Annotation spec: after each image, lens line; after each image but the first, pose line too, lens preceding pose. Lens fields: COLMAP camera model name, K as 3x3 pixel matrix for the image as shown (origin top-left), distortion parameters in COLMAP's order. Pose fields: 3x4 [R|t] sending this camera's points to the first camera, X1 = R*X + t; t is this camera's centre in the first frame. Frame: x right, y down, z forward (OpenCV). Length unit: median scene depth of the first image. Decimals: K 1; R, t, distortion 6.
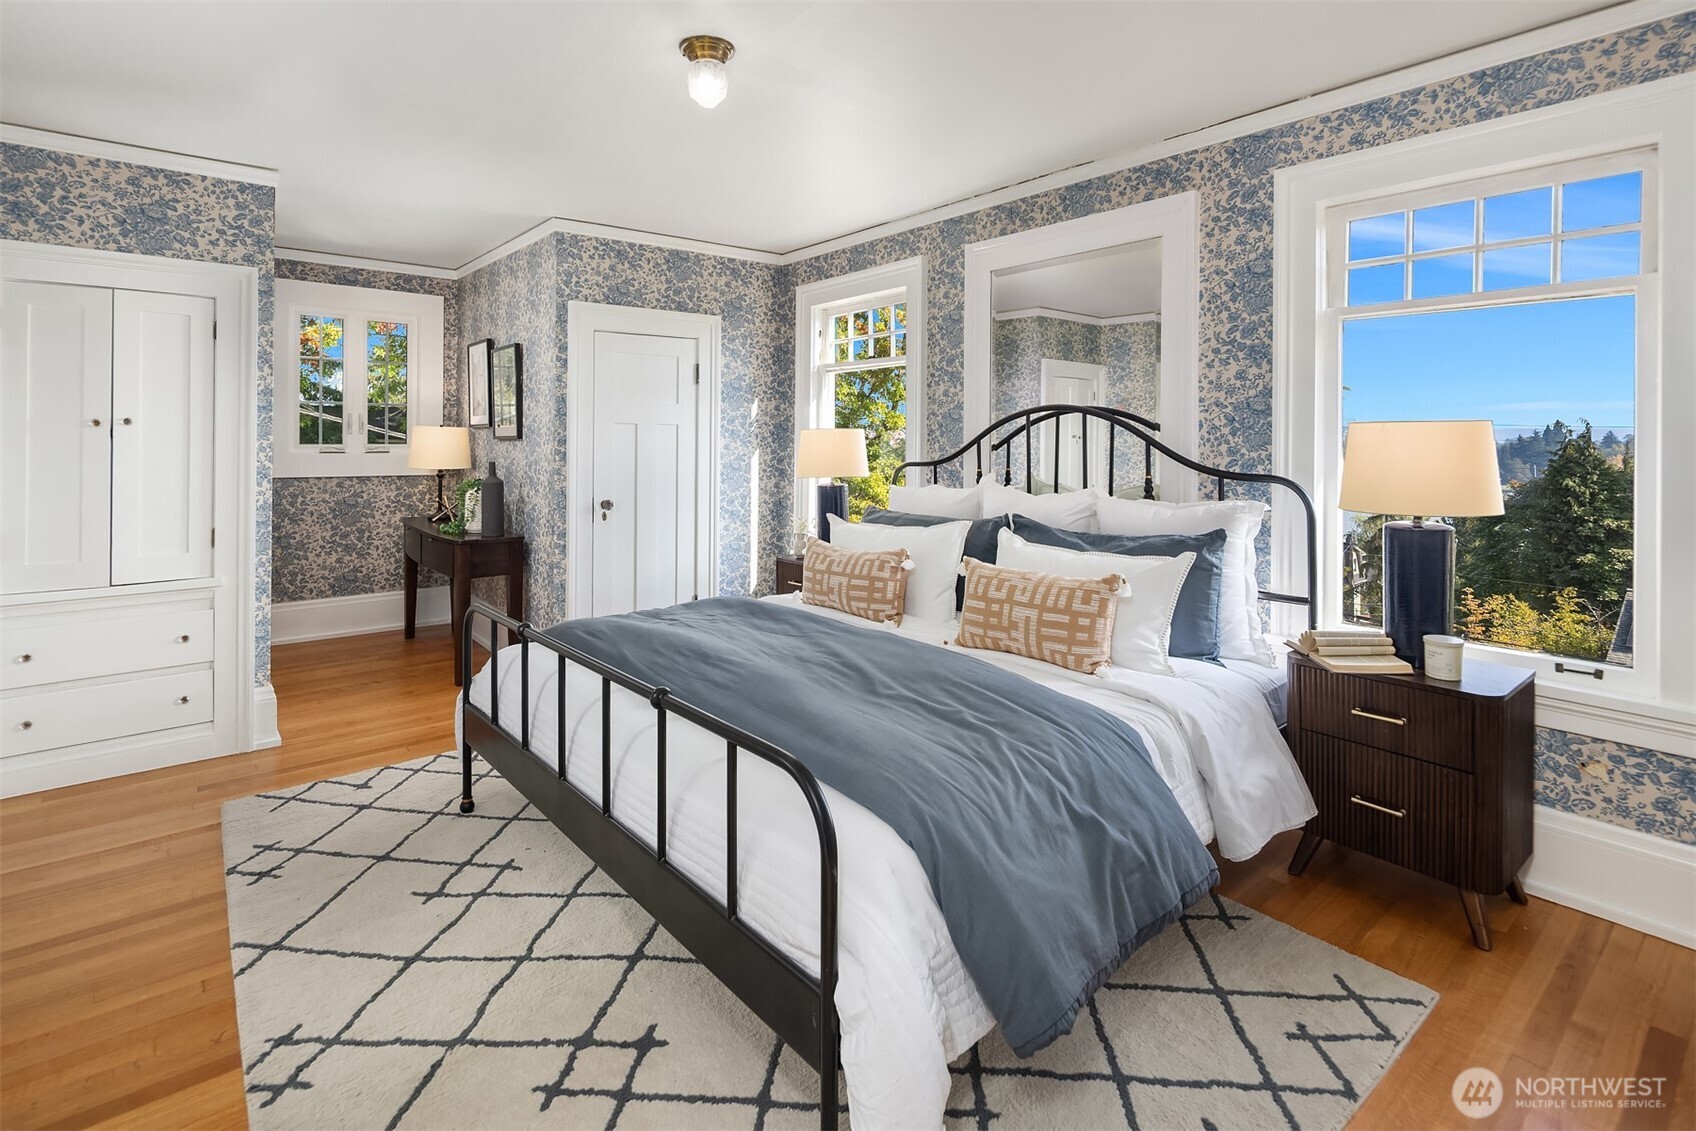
lens RADIAL K [[818.0, 0, 854.7], [0, 818.0, 439.7], [0, 0, 1]] dist [0.006848, -0.006623]
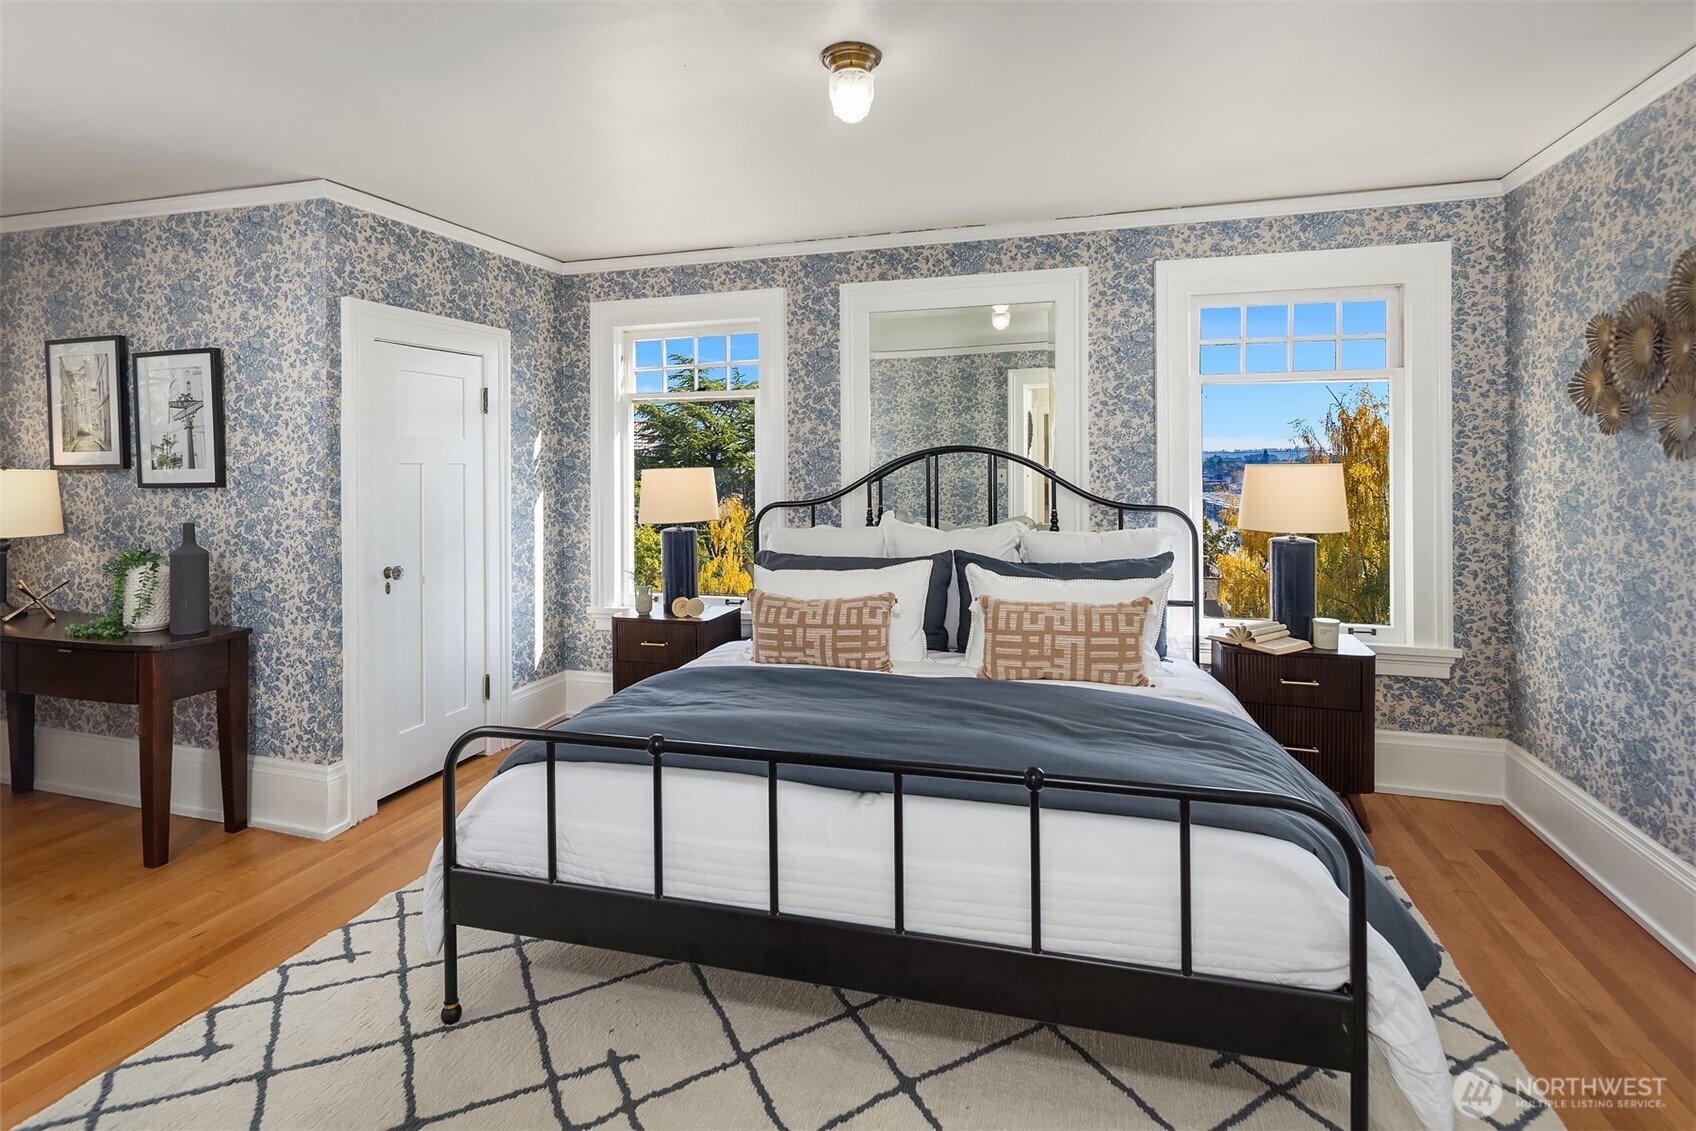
lens RADIAL K [[827.1, 0, 853.7], [0, 827.1, 464.7], [0, 0, 1]] dist [0.001900, -0.000798]
pose [[0.833432, -0.009932, 0.552533, -0.471129], [0.009575, 0.999948, 0.003531, -0.023004], [-0.552539, 0.002348, 0.833484, 0.169542]]
